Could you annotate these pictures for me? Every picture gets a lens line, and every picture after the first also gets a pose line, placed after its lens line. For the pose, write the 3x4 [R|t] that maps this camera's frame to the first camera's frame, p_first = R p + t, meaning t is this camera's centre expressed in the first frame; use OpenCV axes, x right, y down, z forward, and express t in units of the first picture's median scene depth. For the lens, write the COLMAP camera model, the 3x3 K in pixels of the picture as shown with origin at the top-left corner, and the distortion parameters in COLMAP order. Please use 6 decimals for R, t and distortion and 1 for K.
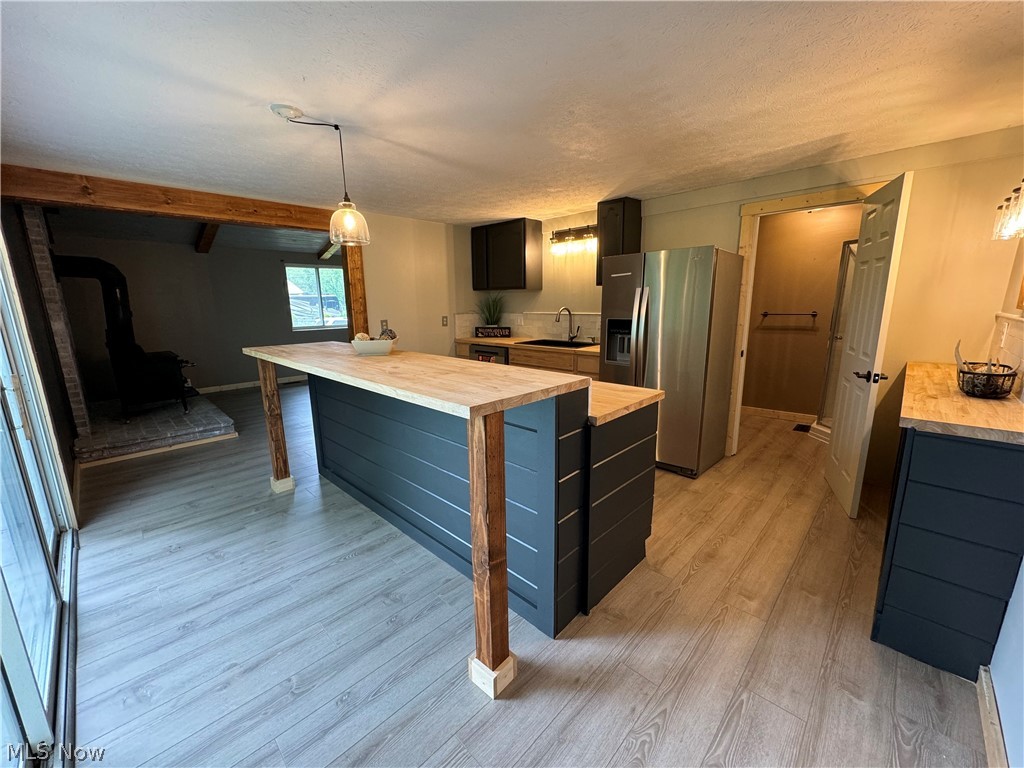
lens RADIAL K [[406.3, 0, 507.8], [0, 406.3, 386.2], [0, 0, 1]] dist [-0.002725, 0.000398]
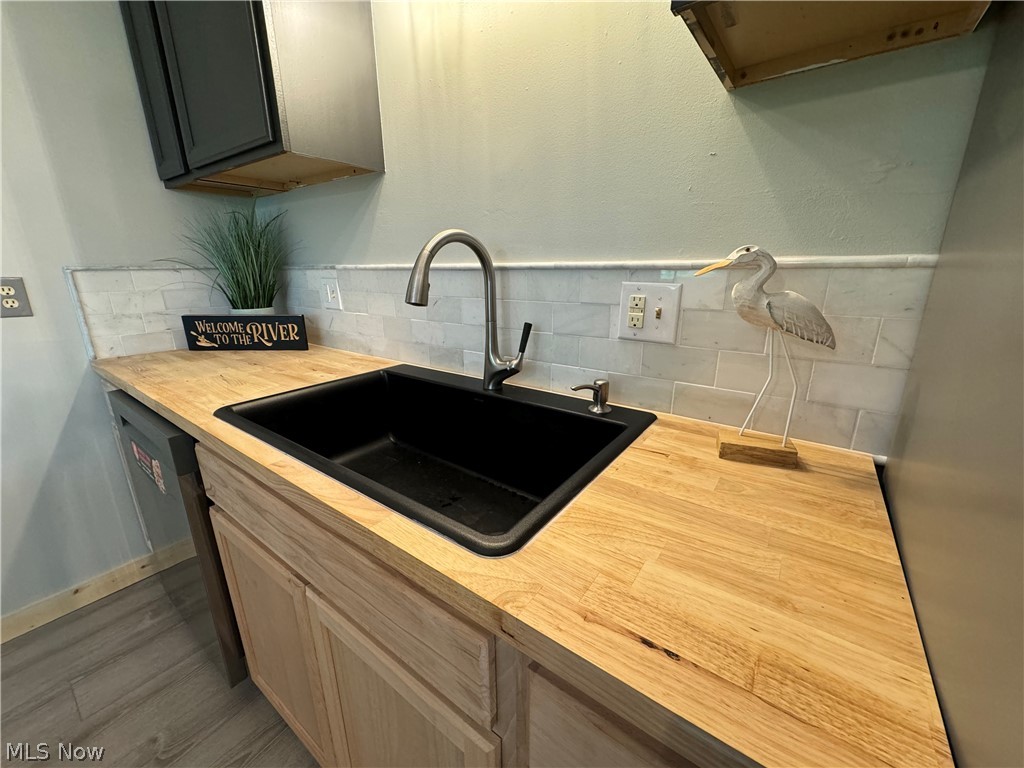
lens RADIAL K [[406.3, 0, 508.6], [0, 406.3, 386.9], [0, 0, 1]] dist [-0.002725, 0.000398]
pose [[0.990804, -0.031771, 0.131519, 0.116253], [0.021233, 0.996506, 0.080771, -0.113621], [-0.133626, -0.077236, 0.988018, 0.675202]]
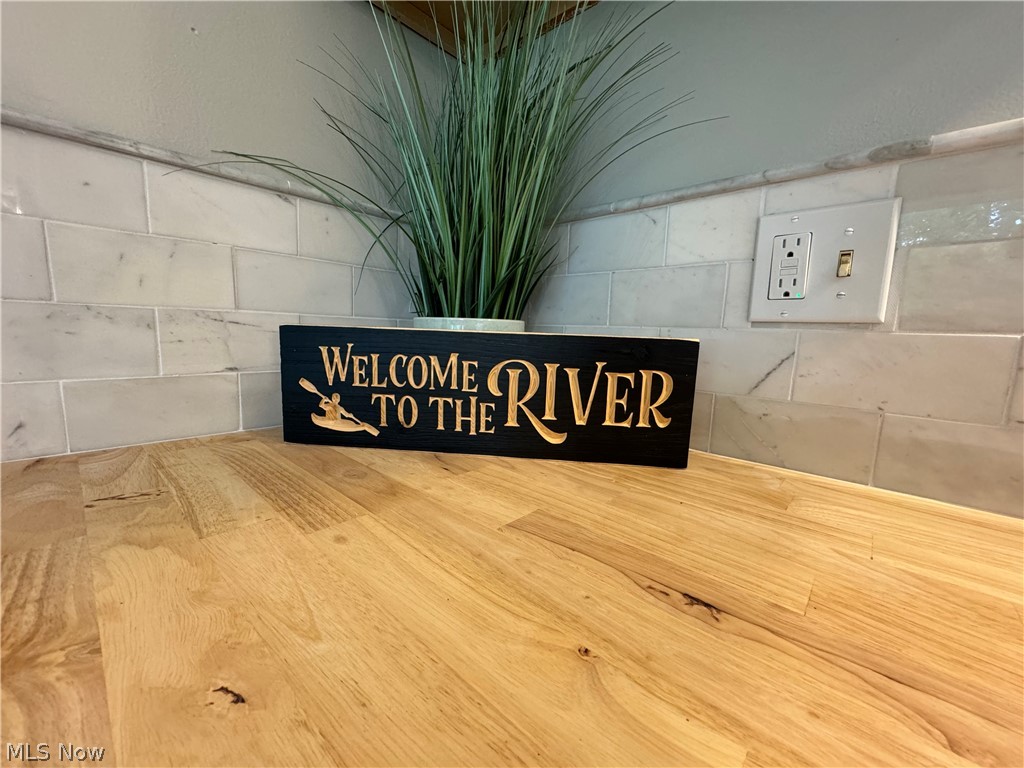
lens RADIAL K [[406.3, 0, 509.4], [0, 406.3, 379.3], [0, 0, 1]] dist [-0.002725, 0.000398]
pose [[0.998509, 0.038861, 0.038323, -0.034258], [-0.035895, 0.996519, -0.075247, -0.130302], [-0.041114, 0.073759, 0.996428, 0.917011]]
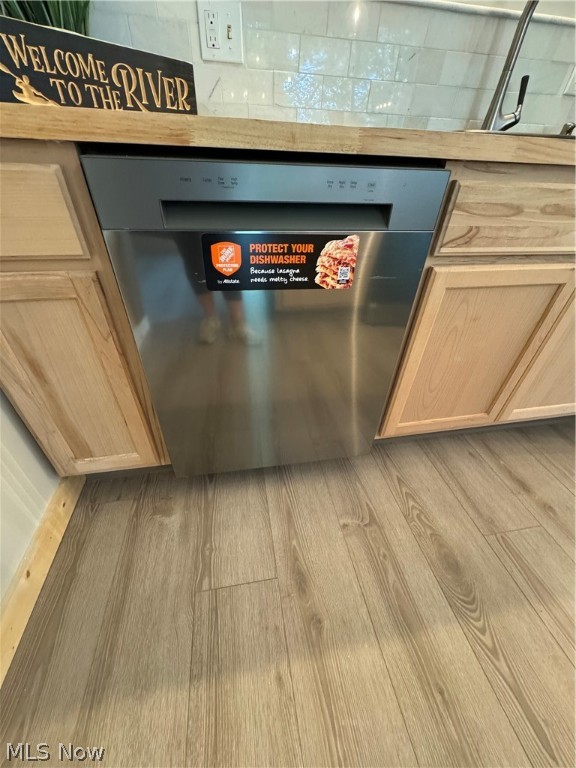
lens RADIAL K [[304.7, 0, 288.3], [0, 304.7, 384.0], [0, 0, 1]] dist [-0.002725, 0.000398]
pose [[0.577336, -0.465311, 0.670946, -0.142298], [0.127641, 0.863058, 0.488711, -0.075335], [-0.806468, -0.196510, 0.557667, 0.840449]]
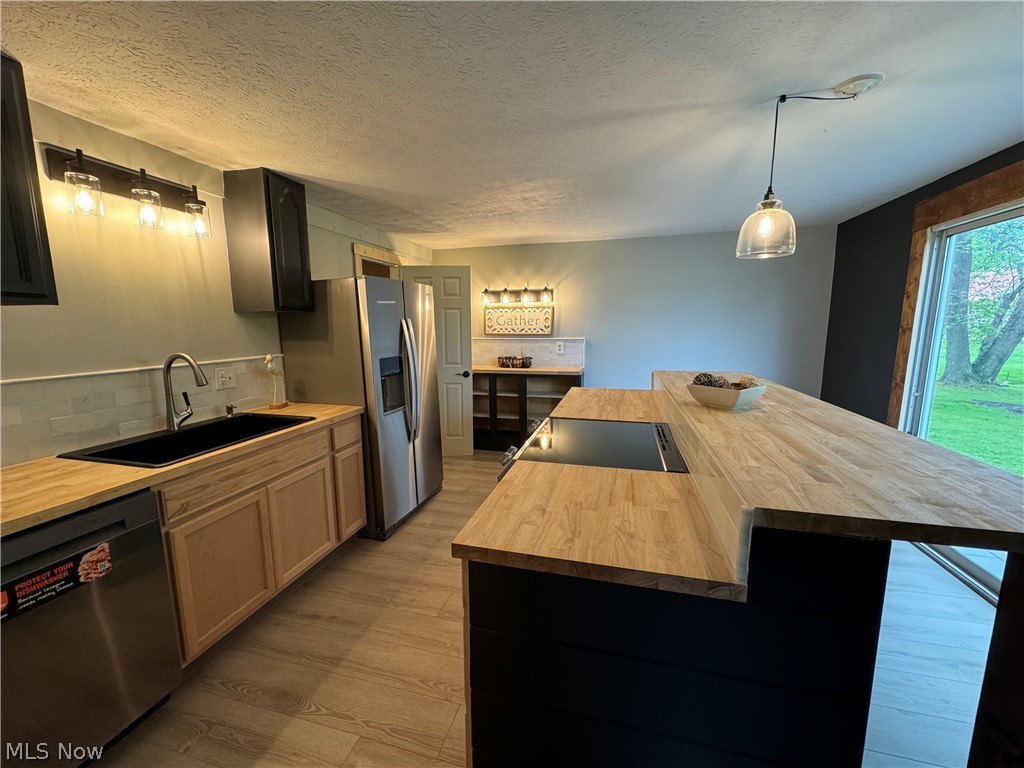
lens RADIAL K [[406.3, 0, 514.5], [0, 406.3, 384.3], [0, 0, 1]] dist [-0.002725, 0.000398]
pose [[-0.494111, -0.114139, 0.861874, -0.354129], [0.188195, 0.953798, 0.234204, -0.167786], [-0.848785, 0.277923, -0.449802, 0.764898]]
